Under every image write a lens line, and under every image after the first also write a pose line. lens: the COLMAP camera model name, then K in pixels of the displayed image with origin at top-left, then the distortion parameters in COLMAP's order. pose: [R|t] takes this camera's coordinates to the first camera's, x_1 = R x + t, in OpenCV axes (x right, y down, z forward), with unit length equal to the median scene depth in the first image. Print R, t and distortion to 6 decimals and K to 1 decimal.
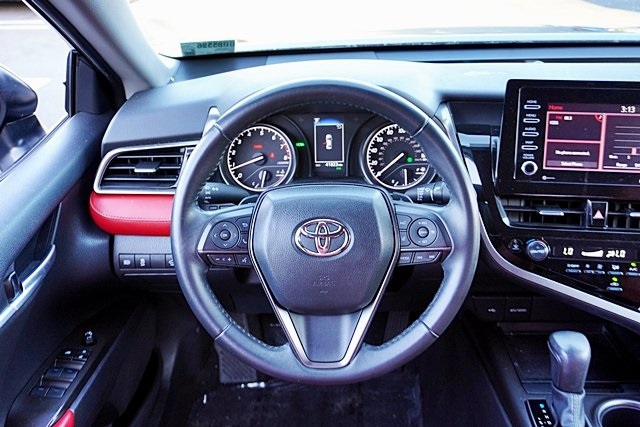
lens RADIAL K [[628.5, 0, 319.5], [0, 628.5, 213.9], [0, 0, 1]] dist [0.009213, 0.000000]
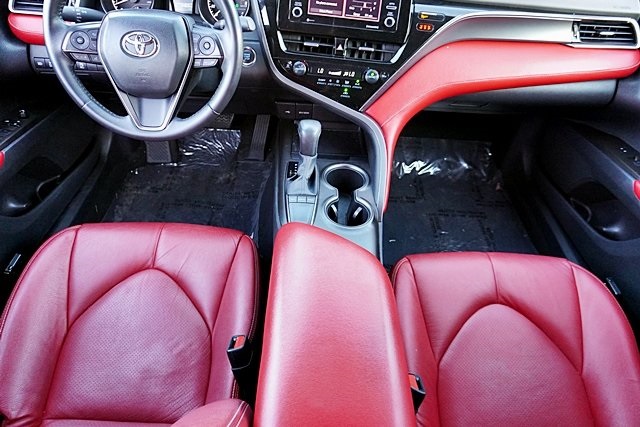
lens RADIAL K [[436.3, 0, 317.4], [0, 436.3, 211.2], [0, 0, 1]] dist [-0.028195, 0.024075]
pose [[0.996703, 0.041565, 0.069675, 0.321945], [-0.060072, 0.955308, 0.289446, 0.079424], [-0.054531, -0.292677, 0.954655, -0.146718]]
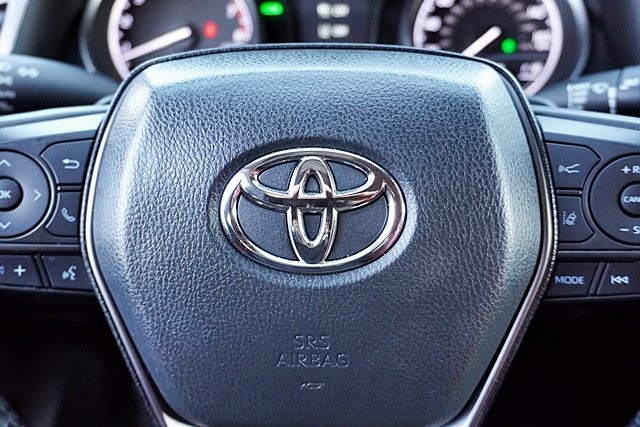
lens RADIAL K [[677.1, 0, 317.4], [0, 677.1, 211.8], [0, 0, 1]] dist [0.100600, 0.000000]
pose [[0.999740, 0.022798, 0.000900, 0.005862], [-0.022816, 0.998989, 0.038730, 0.022000], [-0.000016, -0.038740, 0.999249, 0.565372]]
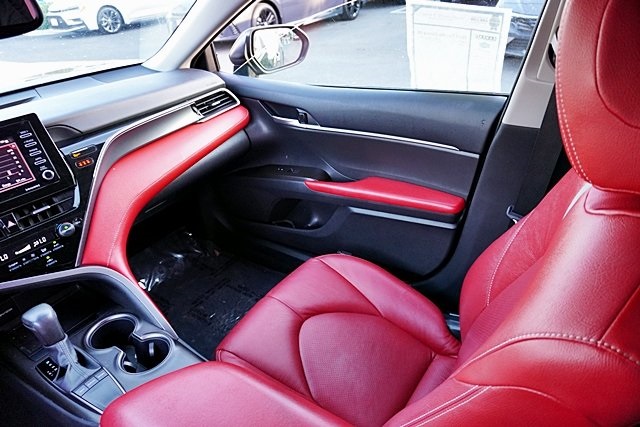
lens RADIAL K [[436.3, 0, 319.5], [0, 436.3, 213.4], [0, 0, 1]] dist [-0.028195, 0.024075]
pose [[0.552265, -0.454418, 0.698933, 0.160502], [0.430509, 0.873398, 0.227680, 0.055826], [-0.713909, 0.175158, 0.677978, -0.129230]]
